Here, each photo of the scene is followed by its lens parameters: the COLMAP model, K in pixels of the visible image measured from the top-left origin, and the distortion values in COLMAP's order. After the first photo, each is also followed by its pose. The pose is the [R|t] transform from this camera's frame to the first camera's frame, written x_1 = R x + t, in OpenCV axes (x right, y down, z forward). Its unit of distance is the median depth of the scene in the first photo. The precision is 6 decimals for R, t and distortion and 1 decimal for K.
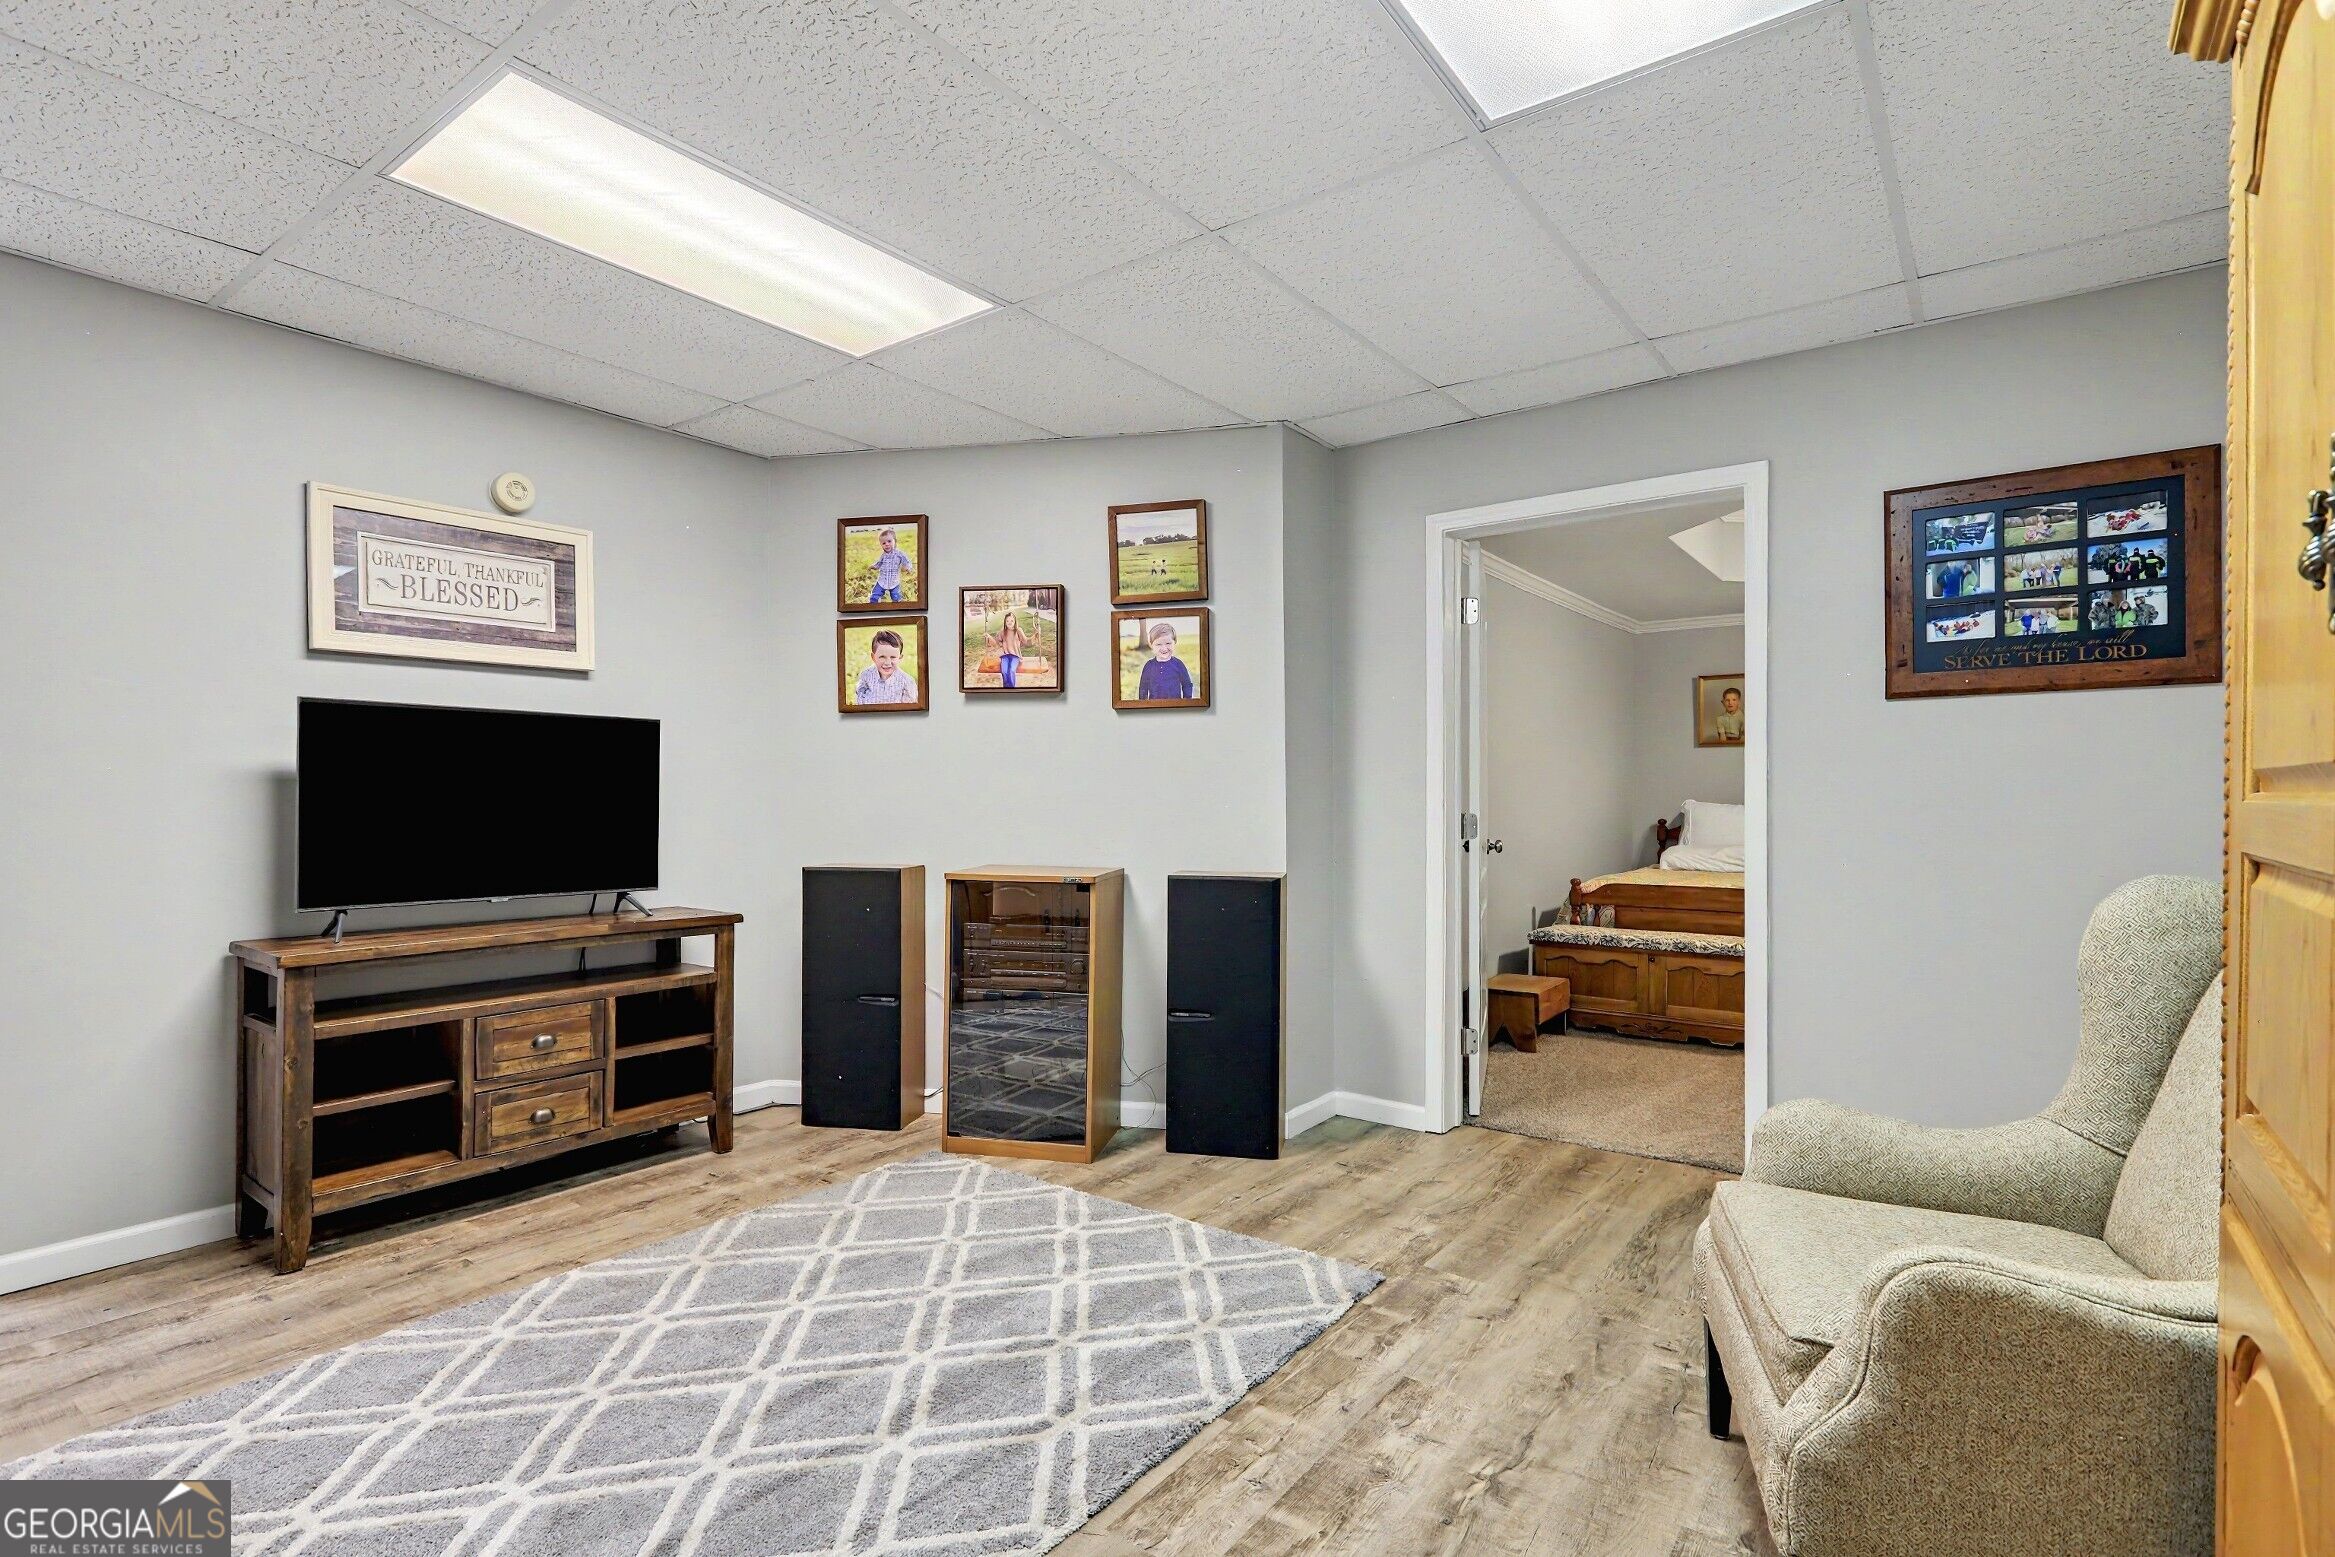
lens RADIAL K [[1130.8, 0, 1171.3], [0, 1130.8, 789.1], [0, 0, 1]] dist [-0.000773, -0.000022]
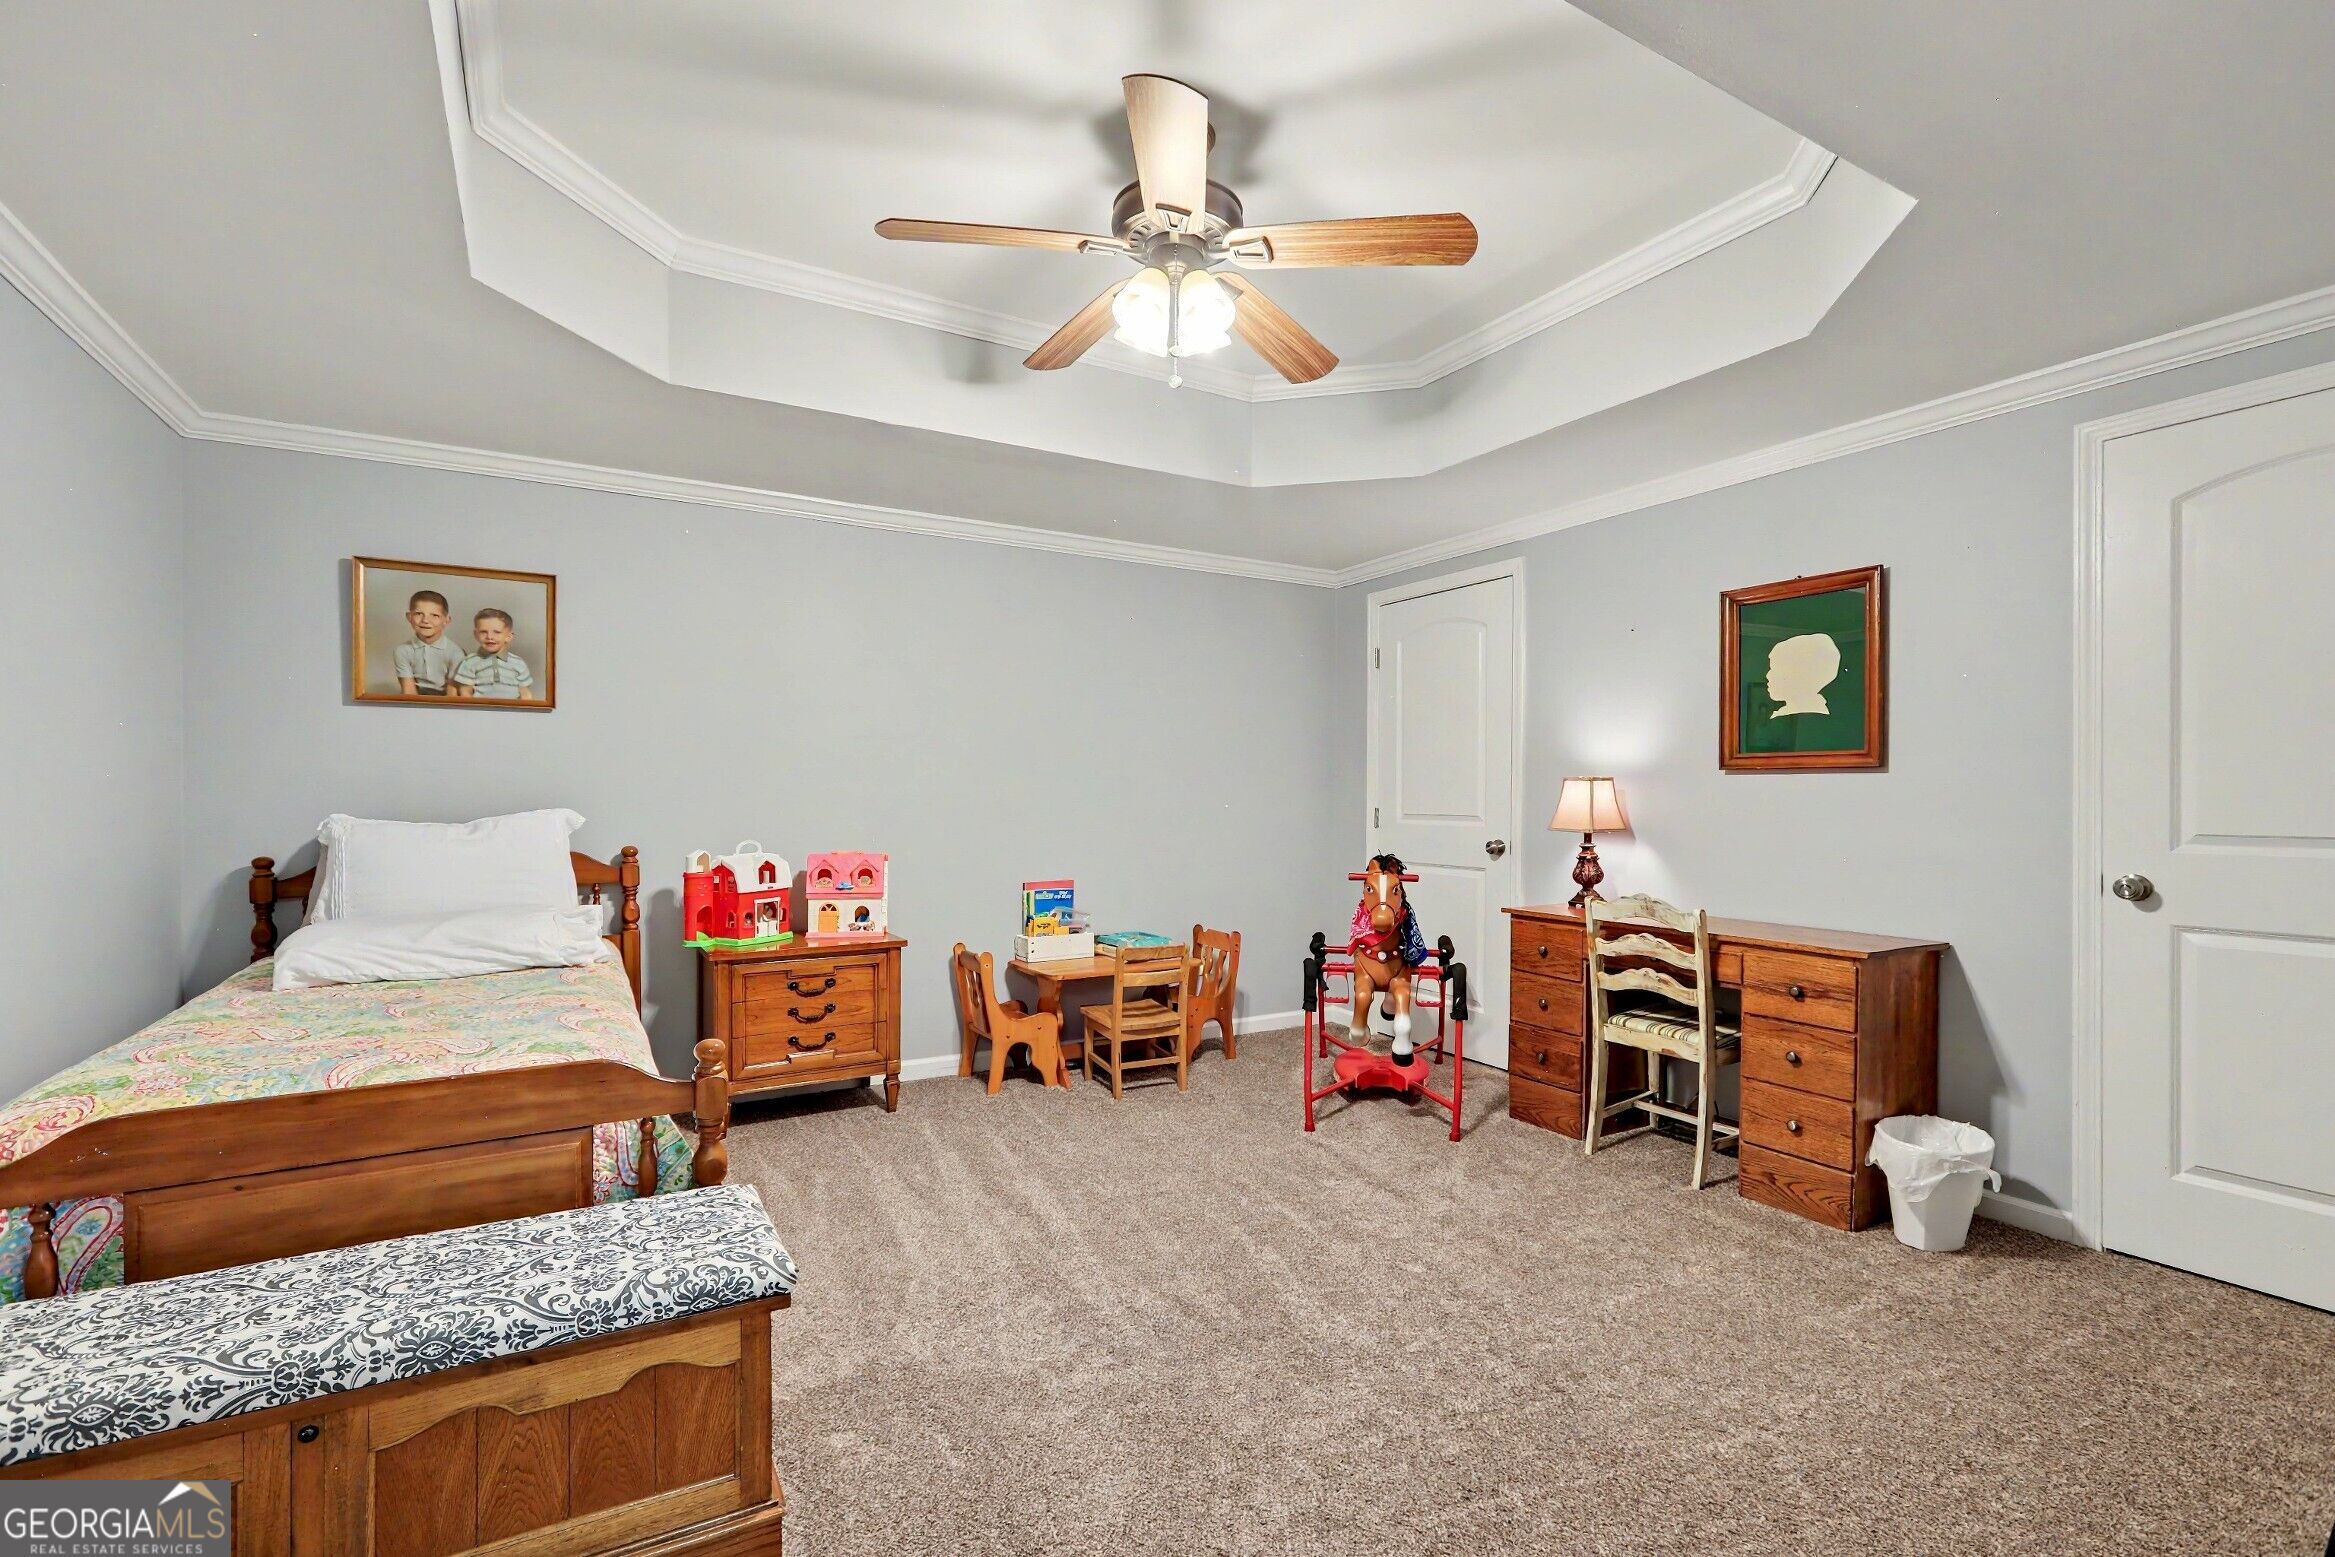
lens RADIAL K [[1048.4, 0, 1175.8], [0, 1048.4, 787.4], [0, 0, 1]] dist [0.002118, 0.000201]
pose [[0.397204, 0.002579, 0.917727, 0.209125], [-0.005747, 0.999983, -0.000322, -0.003128], [-0.917712, -0.005146, 0.397212, 0.536566]]
